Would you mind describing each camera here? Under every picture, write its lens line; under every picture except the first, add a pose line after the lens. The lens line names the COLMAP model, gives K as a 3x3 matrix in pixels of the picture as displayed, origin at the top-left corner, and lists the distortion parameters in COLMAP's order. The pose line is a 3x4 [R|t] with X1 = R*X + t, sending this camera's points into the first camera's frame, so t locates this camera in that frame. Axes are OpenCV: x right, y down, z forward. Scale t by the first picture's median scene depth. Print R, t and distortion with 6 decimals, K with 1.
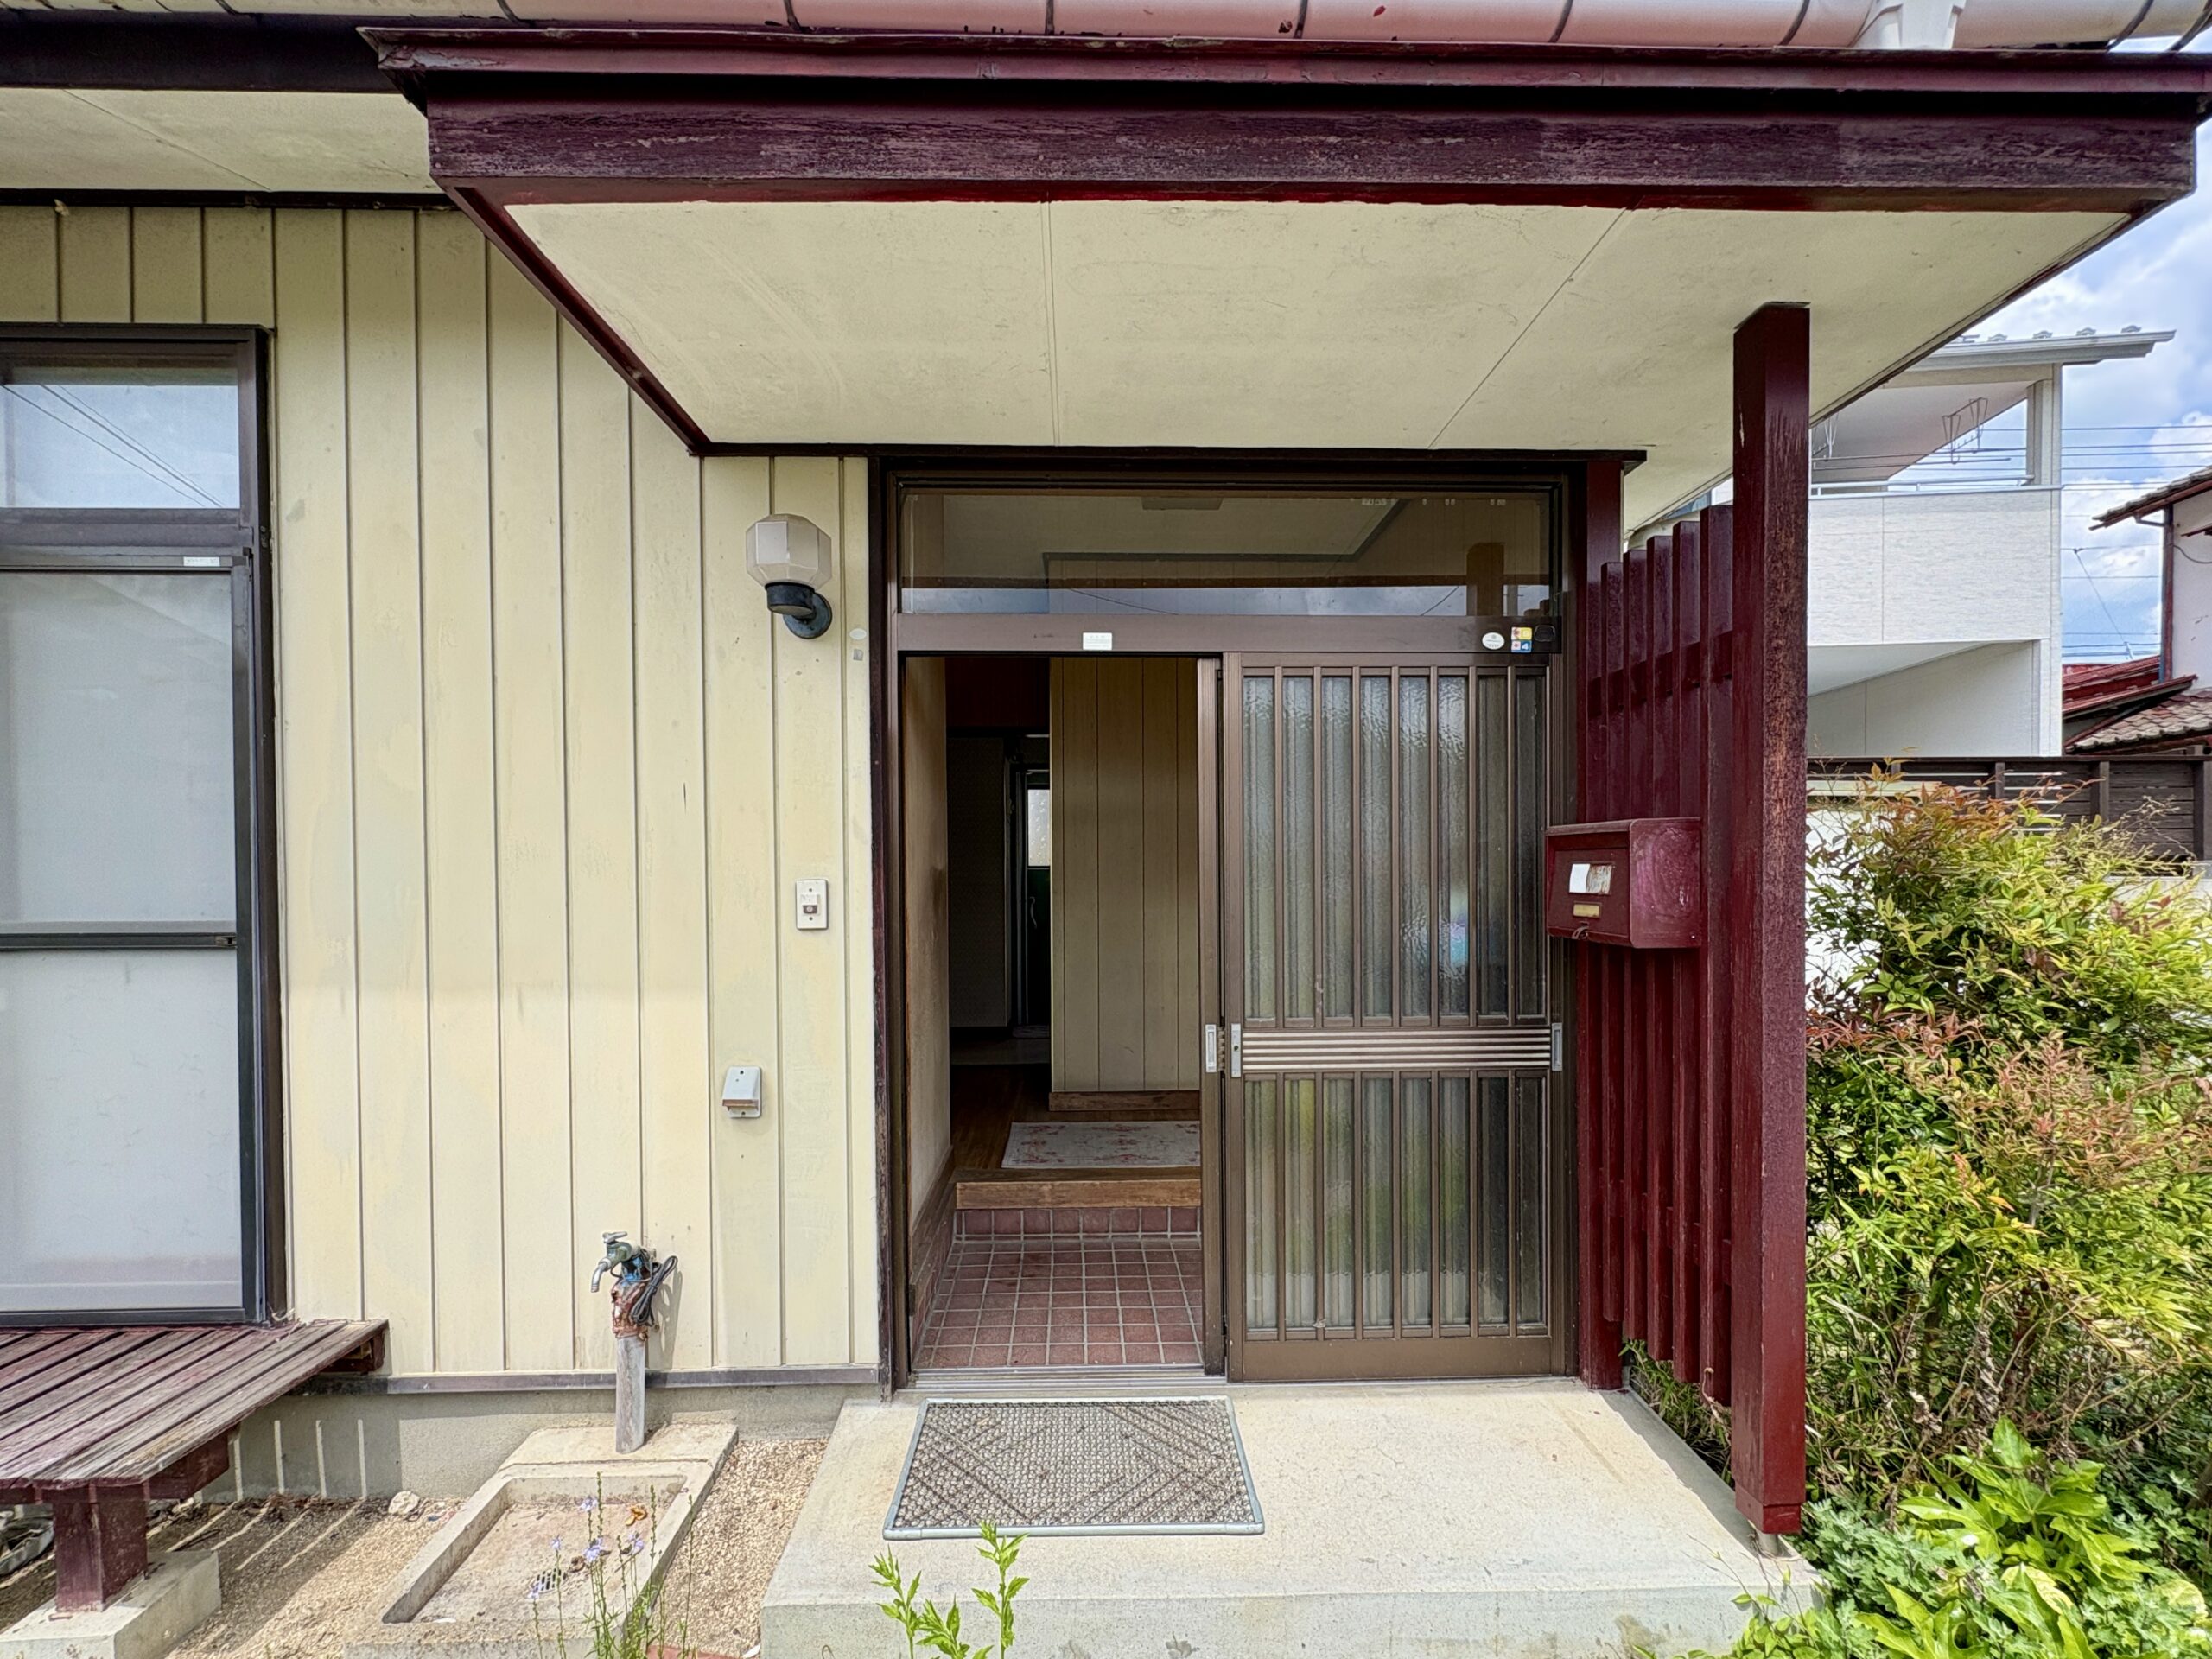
lens RADIAL K [[940.0, 0, 1114.4], [0, 940.0, 895.6], [0, 0, 1]] dist [-0.001921, -0.000221]
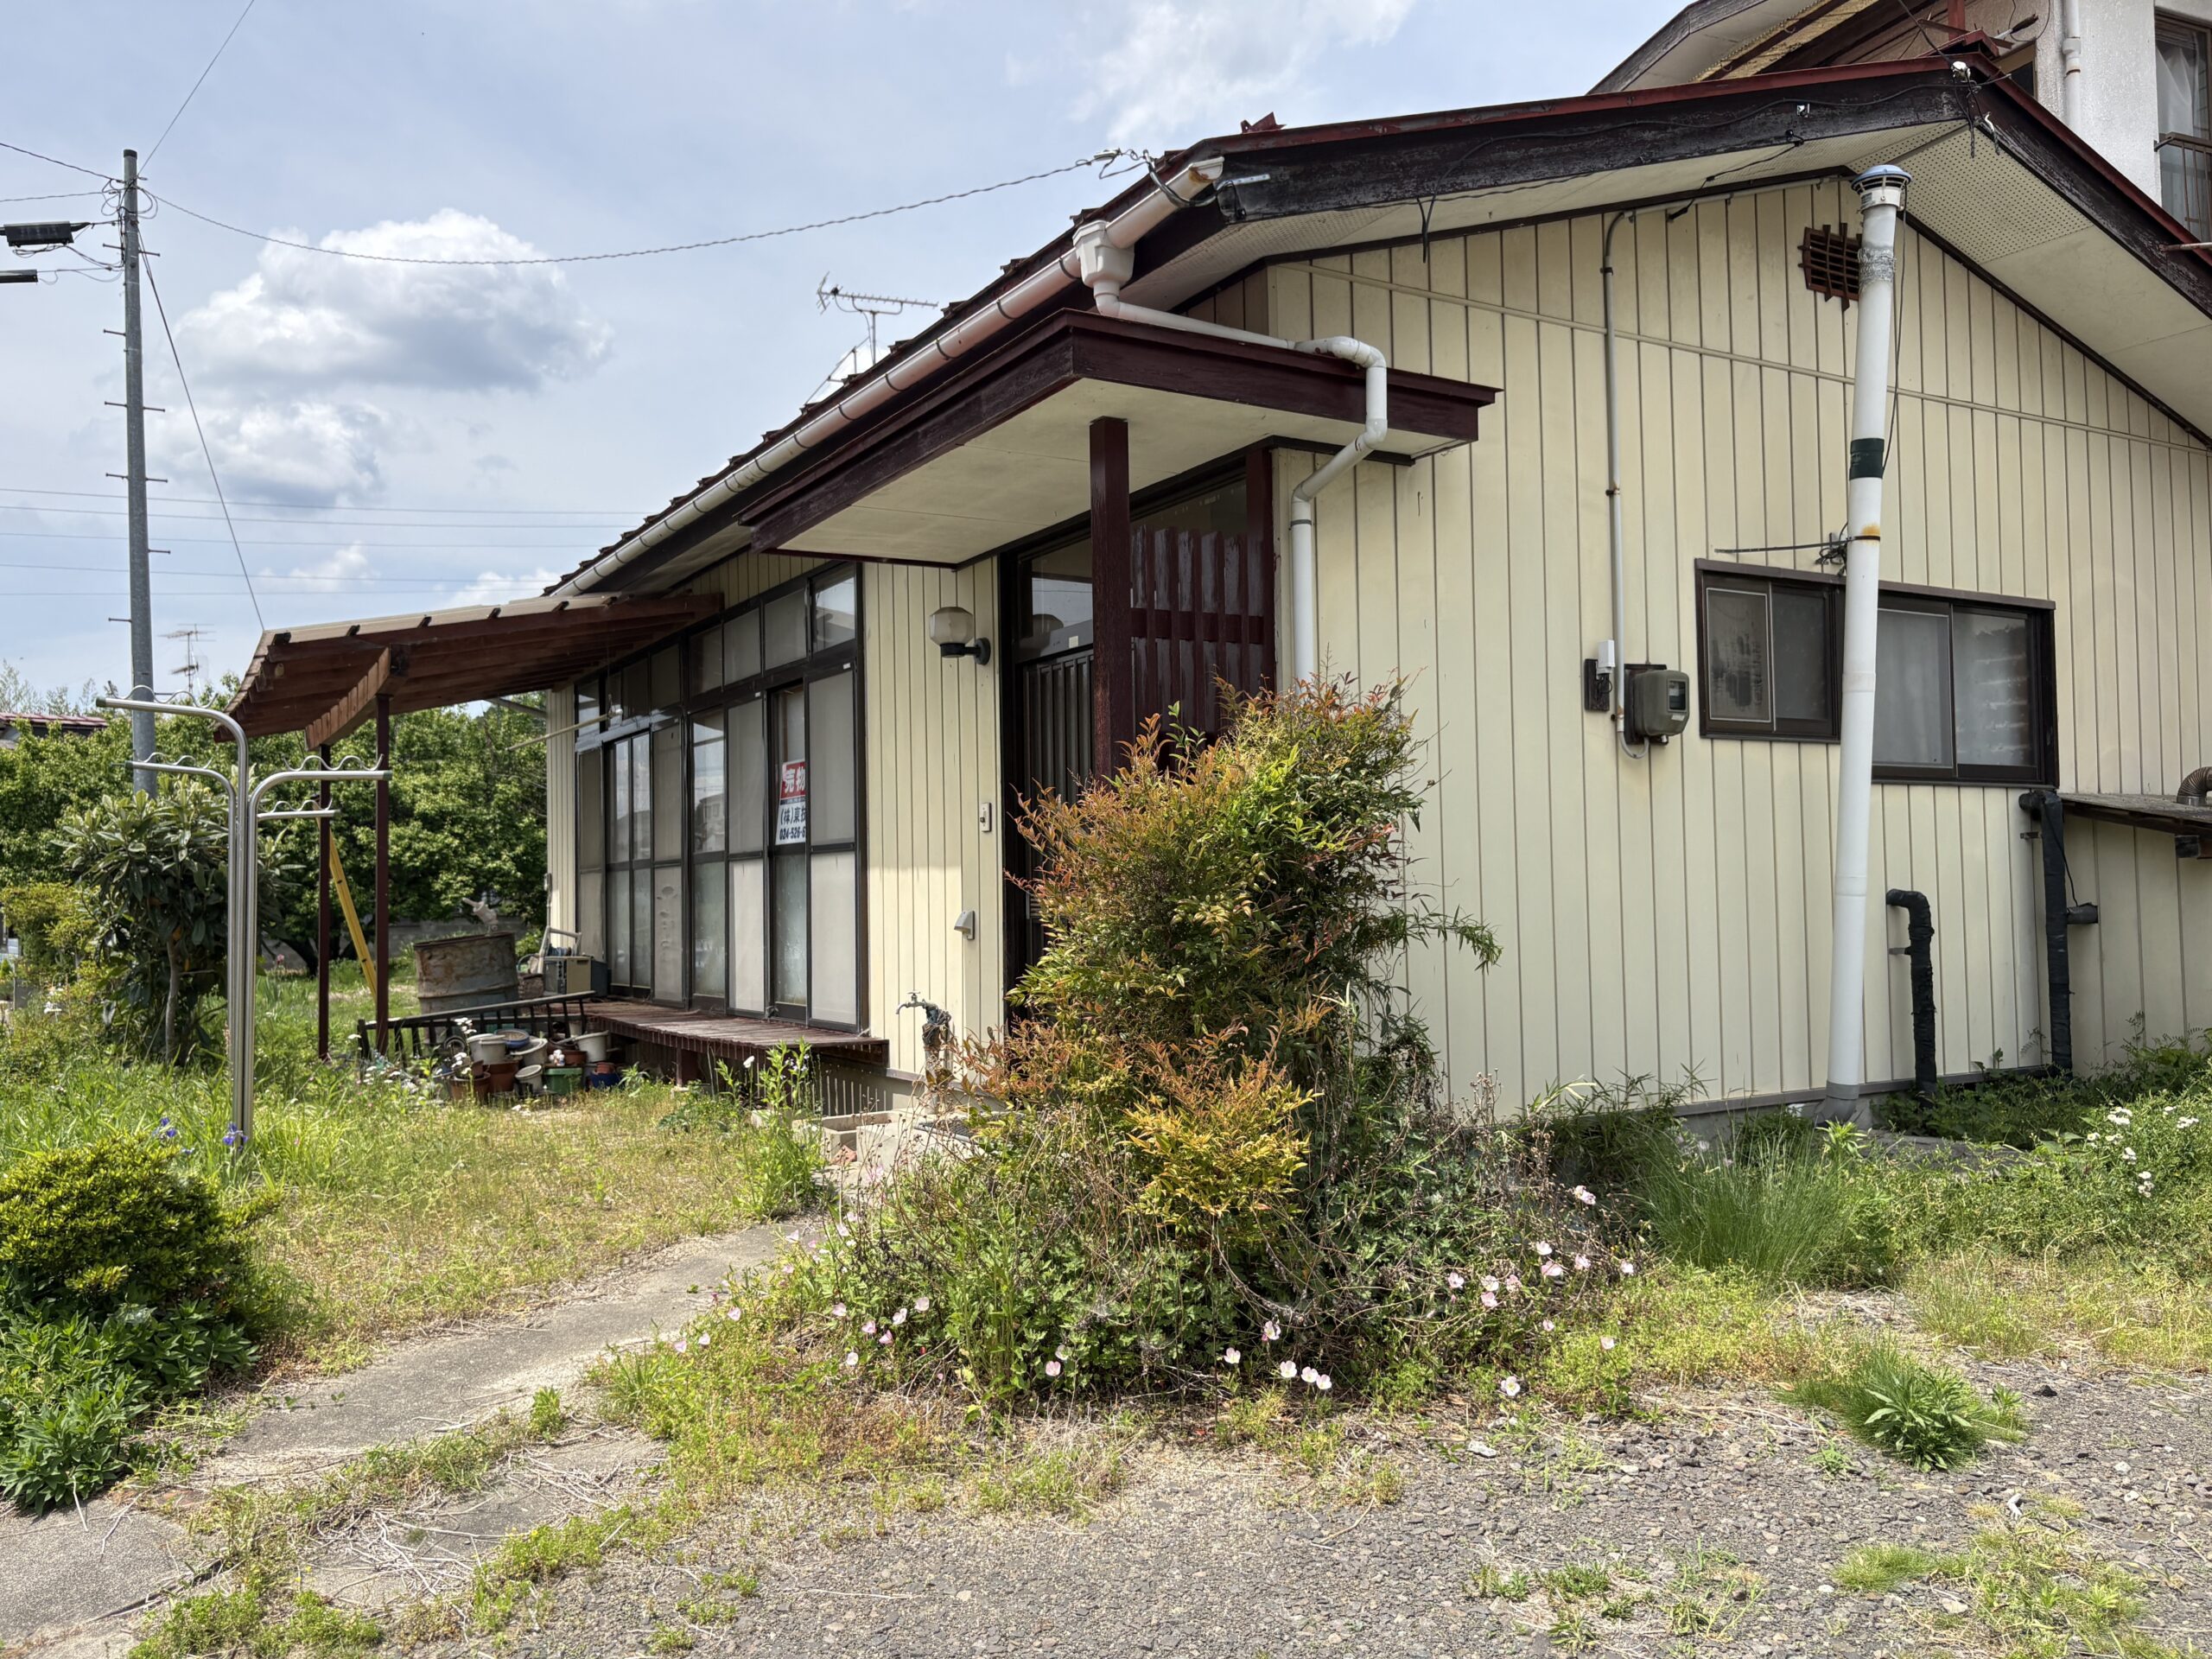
lens RADIAL K [[1751.3, 0, 1102.0], [0, 1751.3, 838.1], [0, 0, 1]] dist [0.038914, -0.002148]
pose [[0.474304, -0.030968, -0.879816, 2.632577], [-0.004998, 0.999270, -0.037867, 0.171296], [0.880347, 0.022358, 0.473803, -0.337452]]
